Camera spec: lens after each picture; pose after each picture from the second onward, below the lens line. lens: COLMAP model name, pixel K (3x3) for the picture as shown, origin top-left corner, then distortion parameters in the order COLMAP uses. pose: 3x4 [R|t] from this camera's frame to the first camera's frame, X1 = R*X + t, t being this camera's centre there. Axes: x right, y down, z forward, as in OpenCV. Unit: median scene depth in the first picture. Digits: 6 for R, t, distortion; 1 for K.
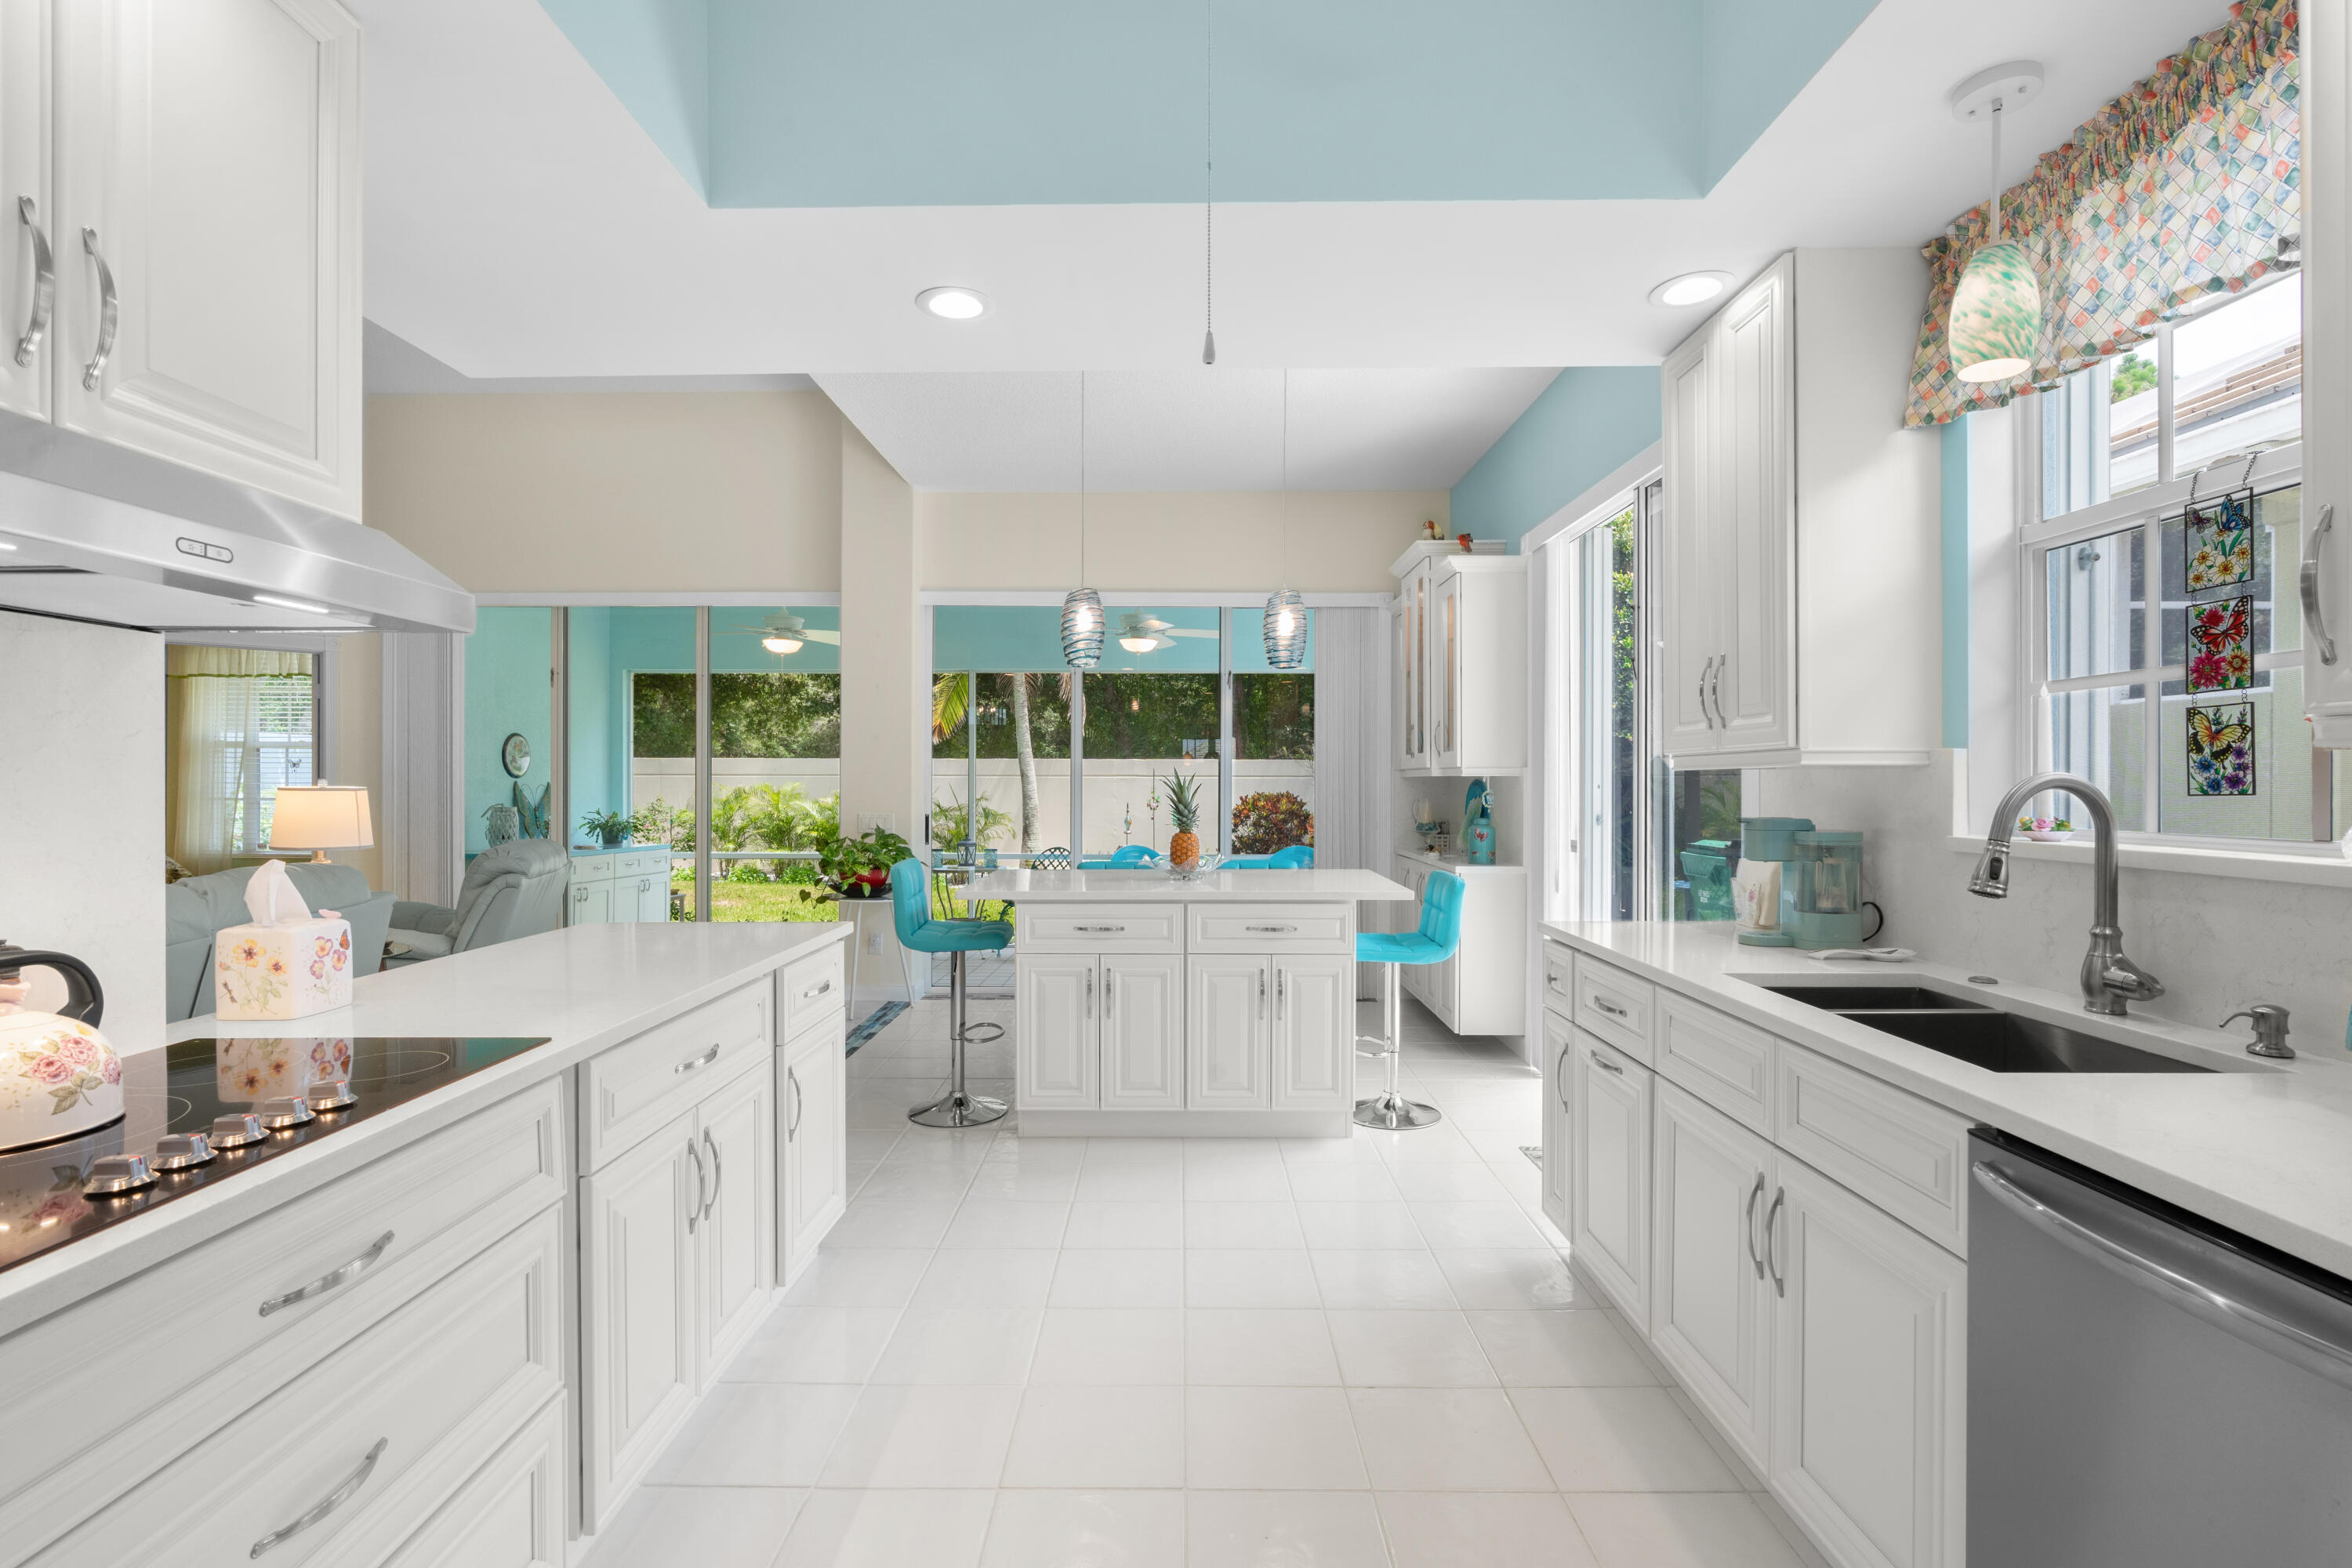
lens RADIAL K [[1056.6, 0, 1153.9], [0, 1056.6, 783.9], [0, 0, 1]] dist [-0.011680, 0.003249]
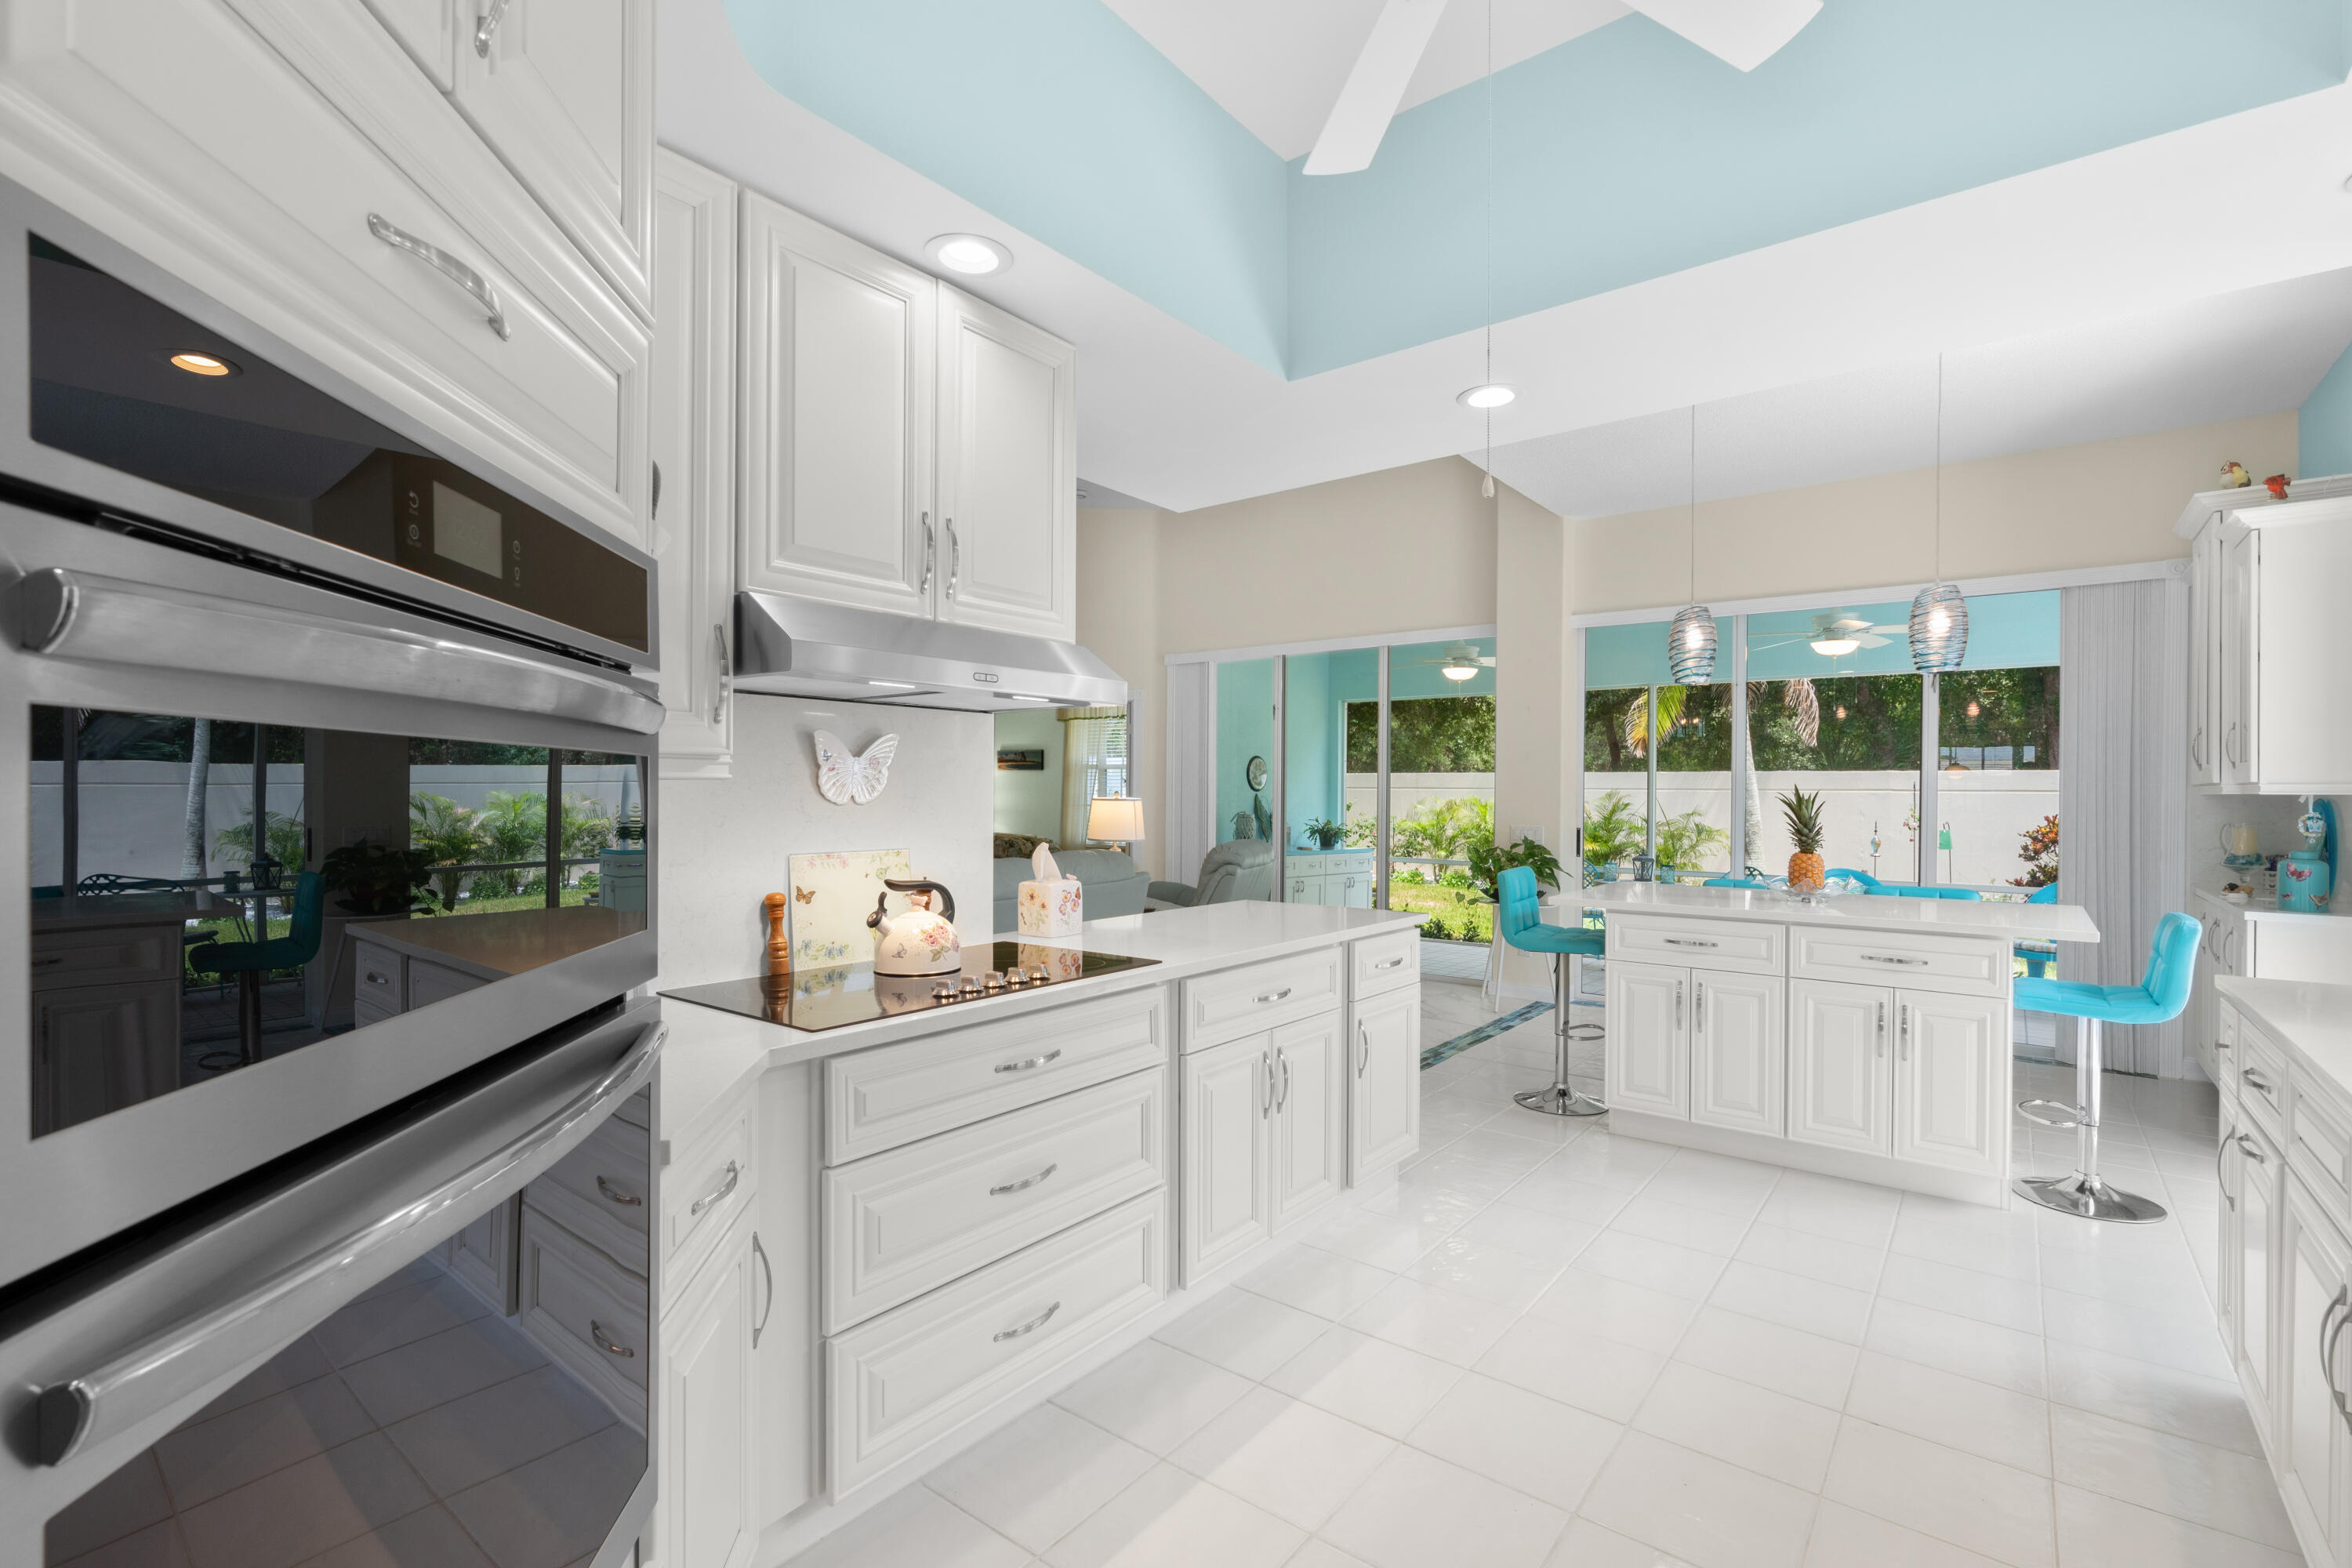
lens RADIAL K [[1056.6, 0, 1194.4], [0, 1056.6, 792.7], [0, 0, 1]] dist [-0.011680, 0.003249]
pose [[0.796616, 0.004306, -0.604470, 0.166624], [-0.006312, 0.999979, -0.001195, -0.003343], [0.604453, 0.004768, 0.796627, -0.091531]]
